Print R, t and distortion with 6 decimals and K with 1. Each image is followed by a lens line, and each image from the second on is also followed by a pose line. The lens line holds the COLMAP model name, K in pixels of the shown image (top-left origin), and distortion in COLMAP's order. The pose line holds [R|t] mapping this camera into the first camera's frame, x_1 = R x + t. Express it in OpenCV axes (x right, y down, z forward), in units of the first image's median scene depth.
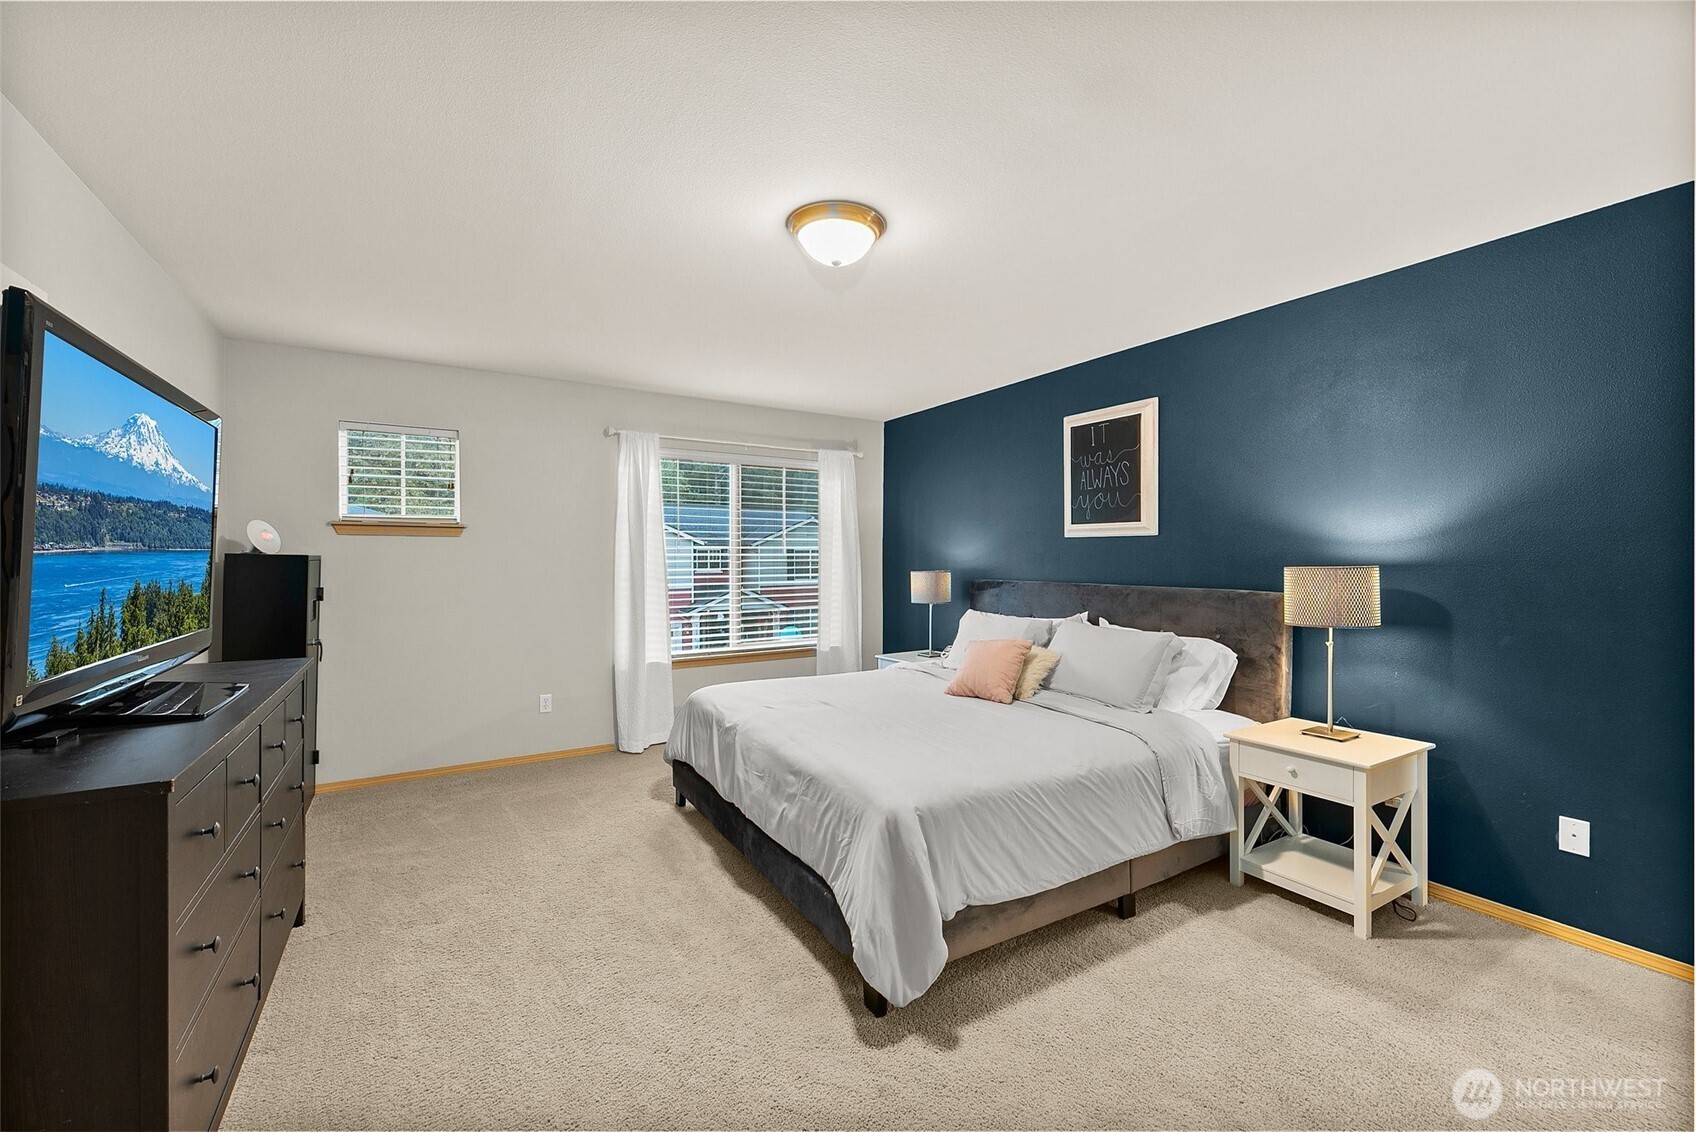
lens RADIAL K [[683.2, 0, 837.3], [0, 683.2, 567.9], [0, 0, 1]] dist [-0.010268, -0.000099]
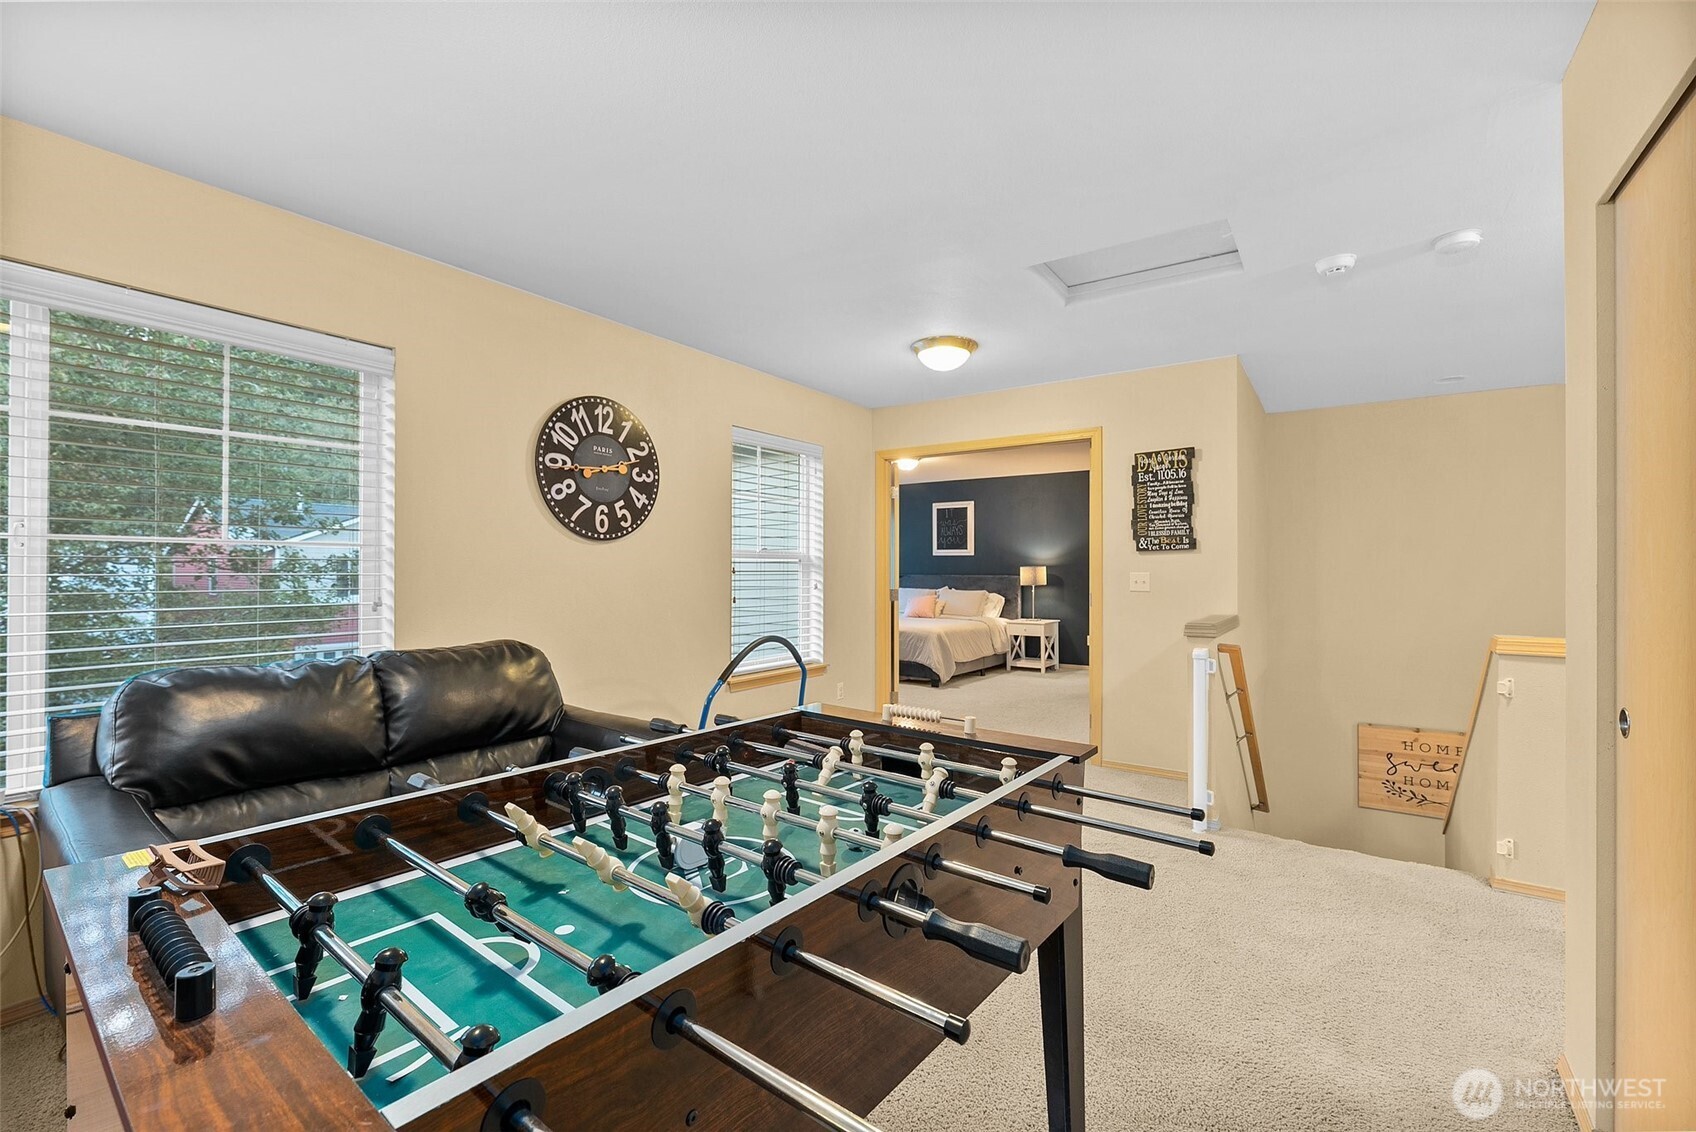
lens RADIAL K [[703.1, 0, 853.9], [0, 703.1, 570.4], [0, 0, 1]] dist [-0.013401, 0.002167]
pose [[0.910667, 0.006505, 0.413091, -1.362825], [0.001229, 0.999829, -0.018455, 0.075038], [-0.413140, 0.017314, 0.910503, -1.606836]]
